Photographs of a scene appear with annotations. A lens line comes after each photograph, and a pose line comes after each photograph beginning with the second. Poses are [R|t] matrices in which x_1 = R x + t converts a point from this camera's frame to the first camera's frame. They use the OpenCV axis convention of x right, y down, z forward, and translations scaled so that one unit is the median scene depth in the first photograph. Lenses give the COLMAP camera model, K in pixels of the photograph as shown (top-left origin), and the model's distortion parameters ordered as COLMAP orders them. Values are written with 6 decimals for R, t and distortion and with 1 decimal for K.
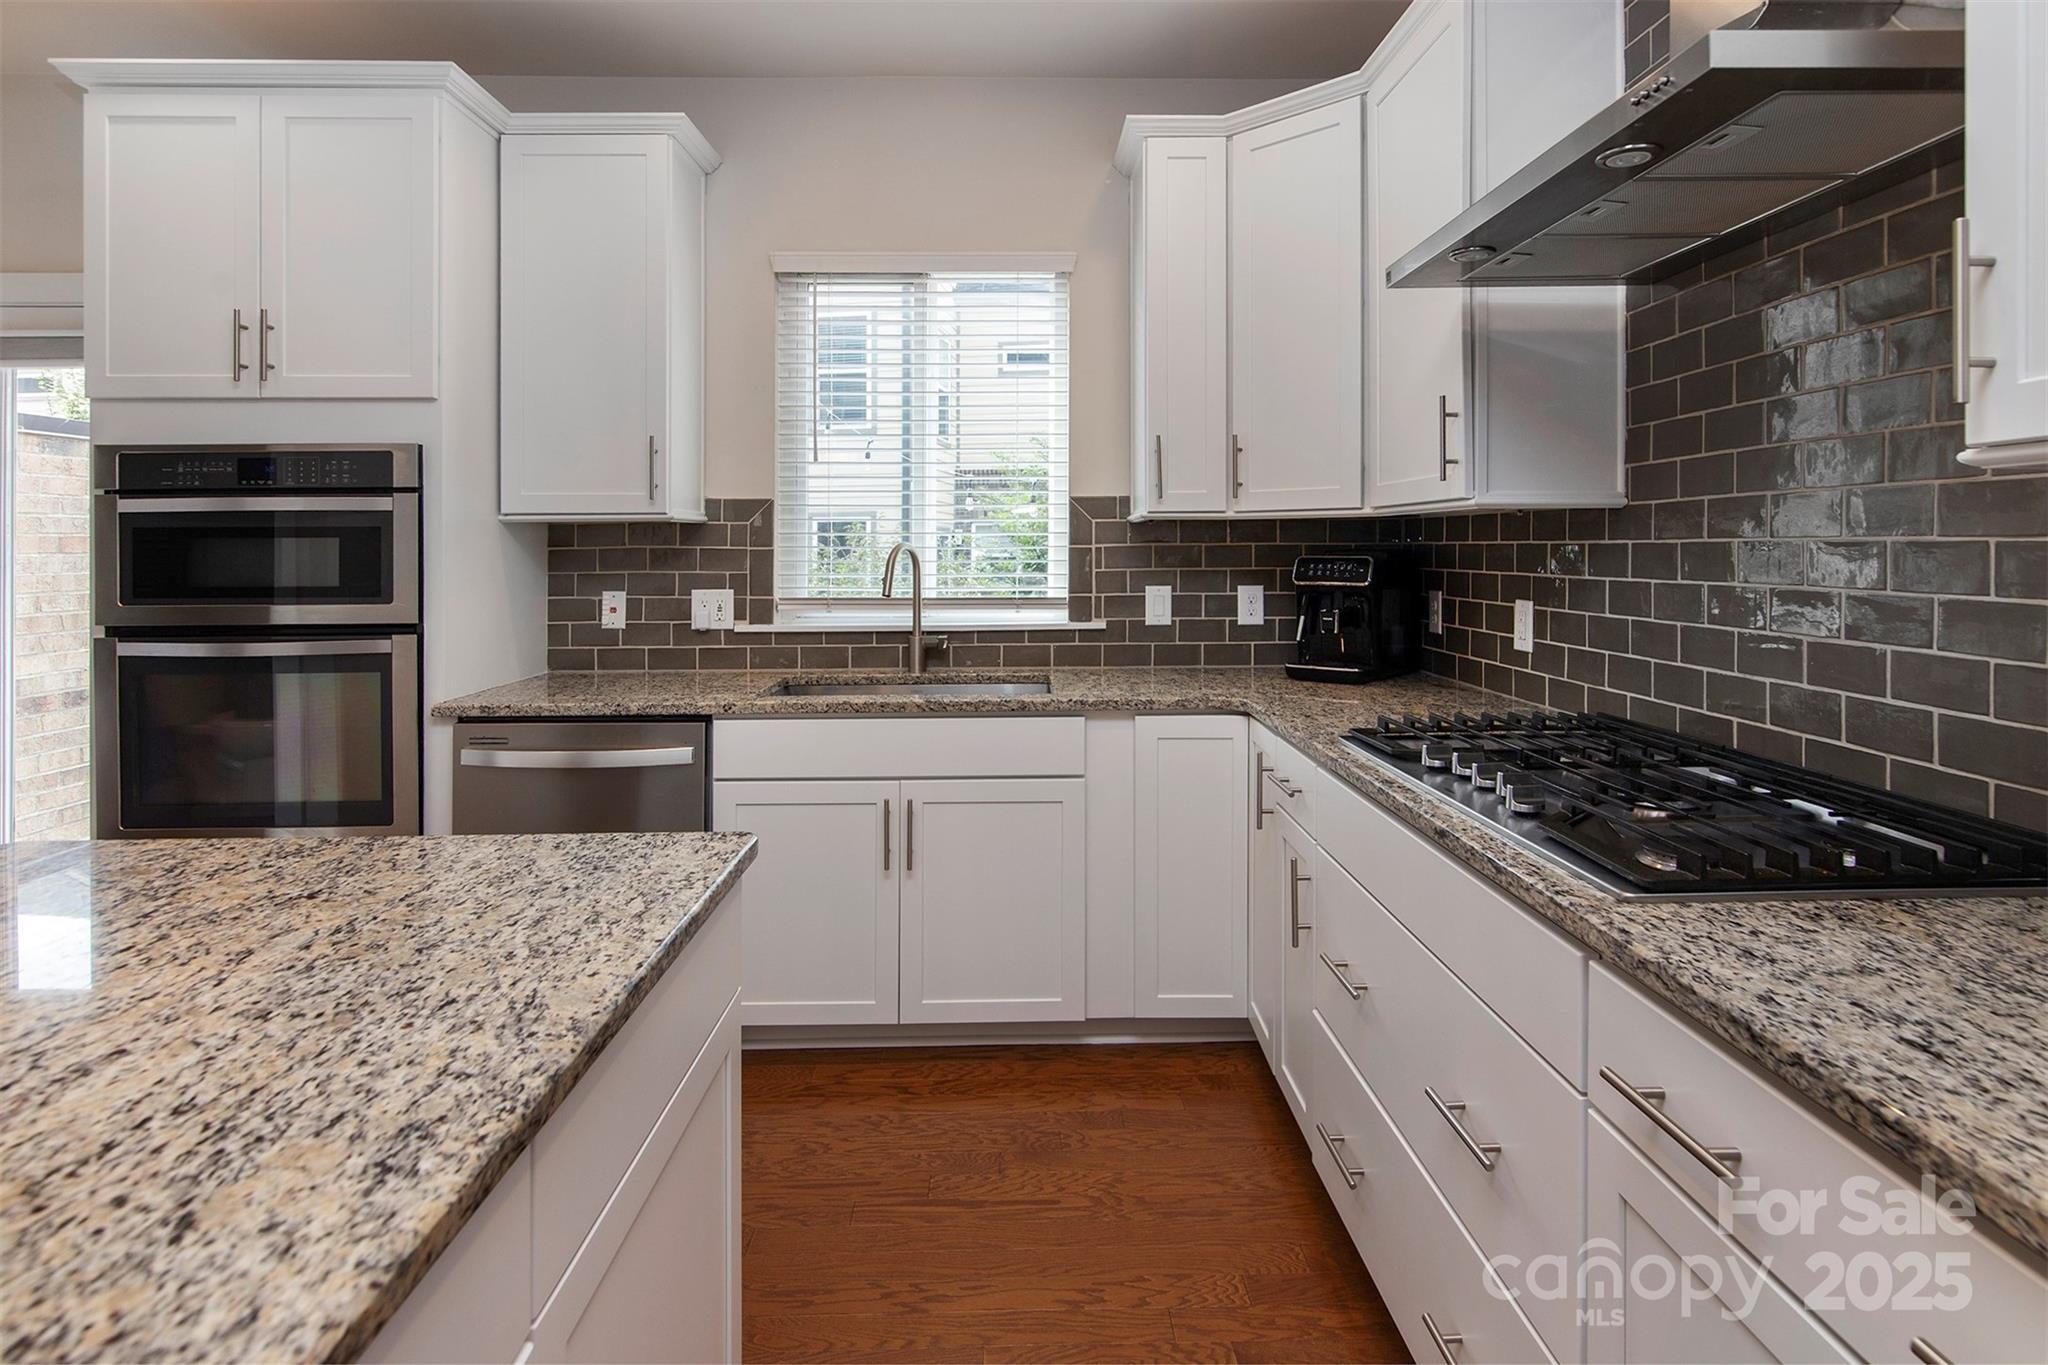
lens RADIAL K [[1029.1, 0, 1020.4], [0, 1029.1, 552.3], [0, 0, 1]] dist [0.015949, -0.002112]
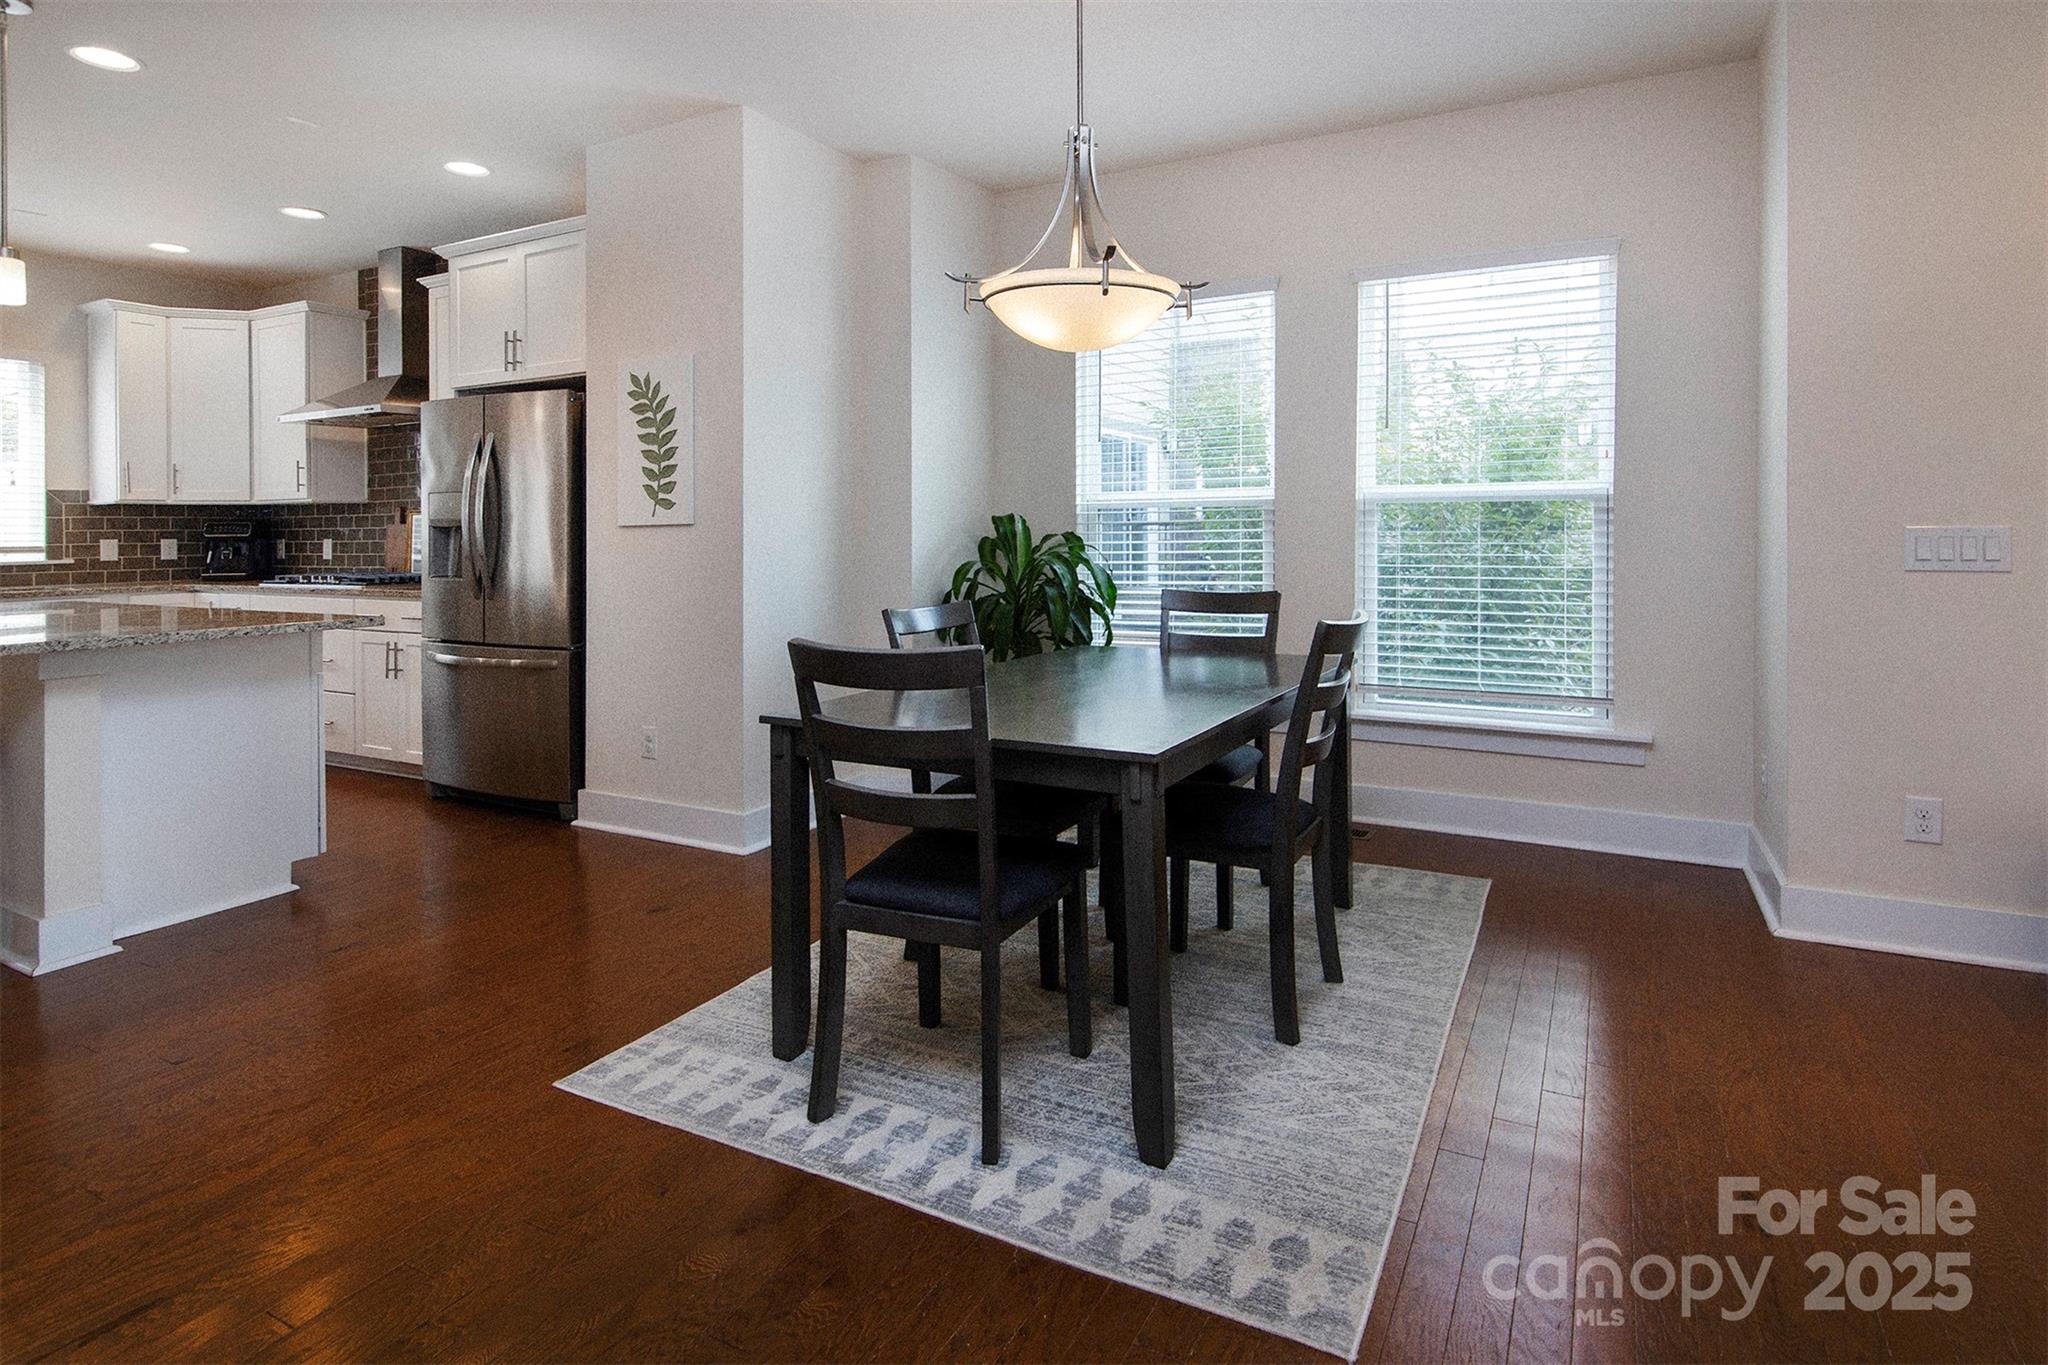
lens RADIAL K [[1029.1, 0, 1039.4], [0, 1029.1, 529.8], [0, 0, 1]] dist [0.015949, -0.002112]
pose [[0.464363, 0.000377, 0.885645, -0.775763], [0.014923, 0.999855, -0.008250, 0.057884], [-0.885519, 0.017047, 0.464290, -1.405205]]
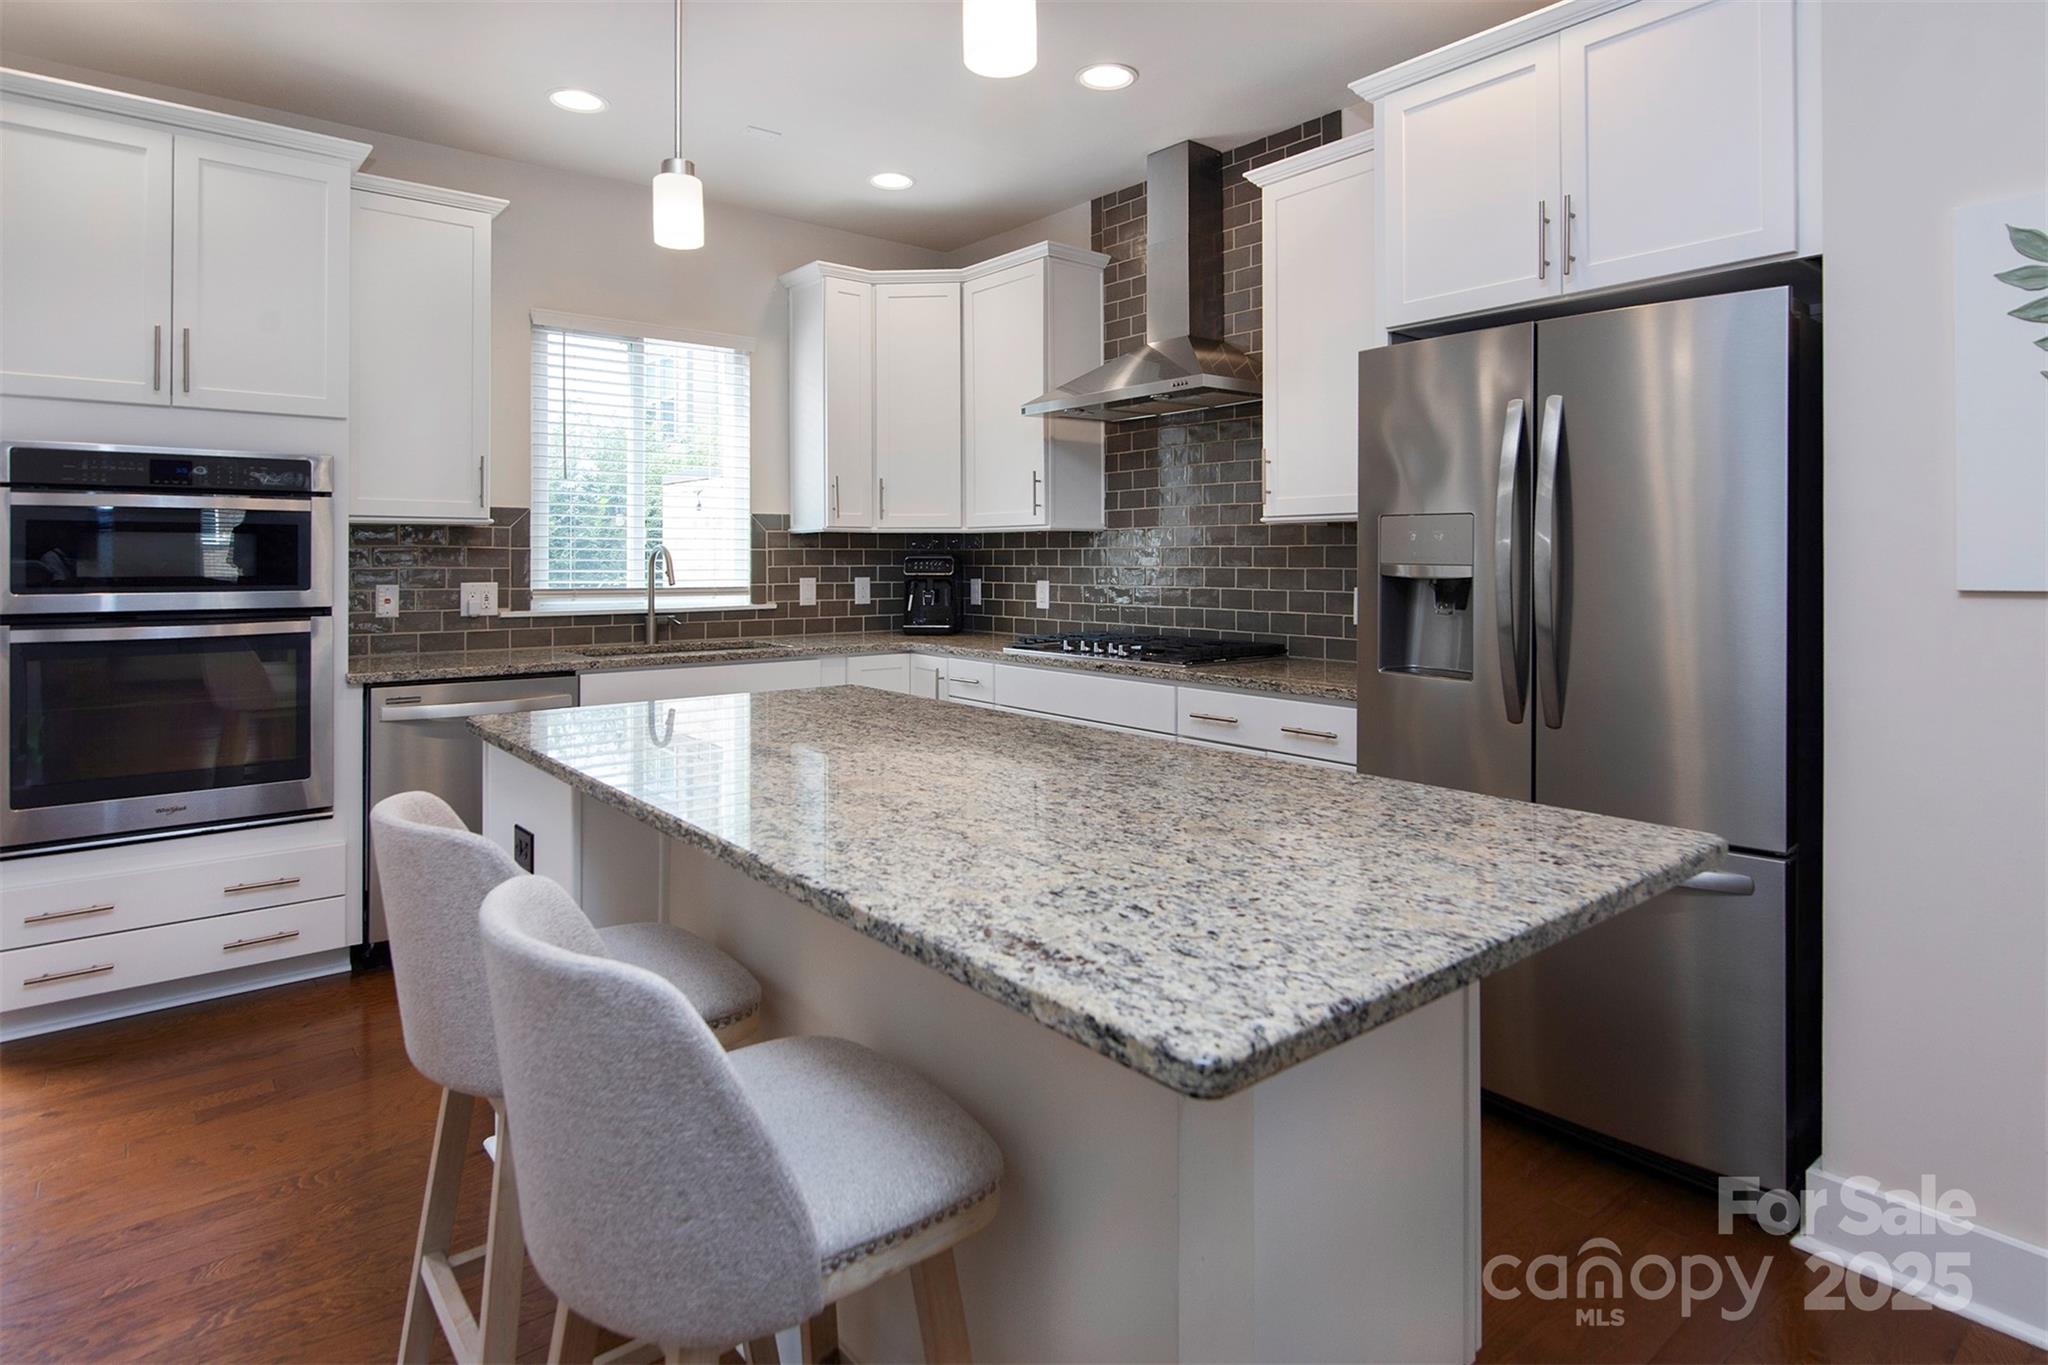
lens RADIAL K [[1125.5, 0, 1048.2], [0, 1125.5, 563.8], [0, 0, 1]] dist [0.022511, 0.000529]
pose [[0.766090, 0.002110, 0.642730, -0.638785], [0.001099, 0.999989, -0.004593, 0.021383], [-0.642732, 0.004225, 0.766079, -0.429290]]
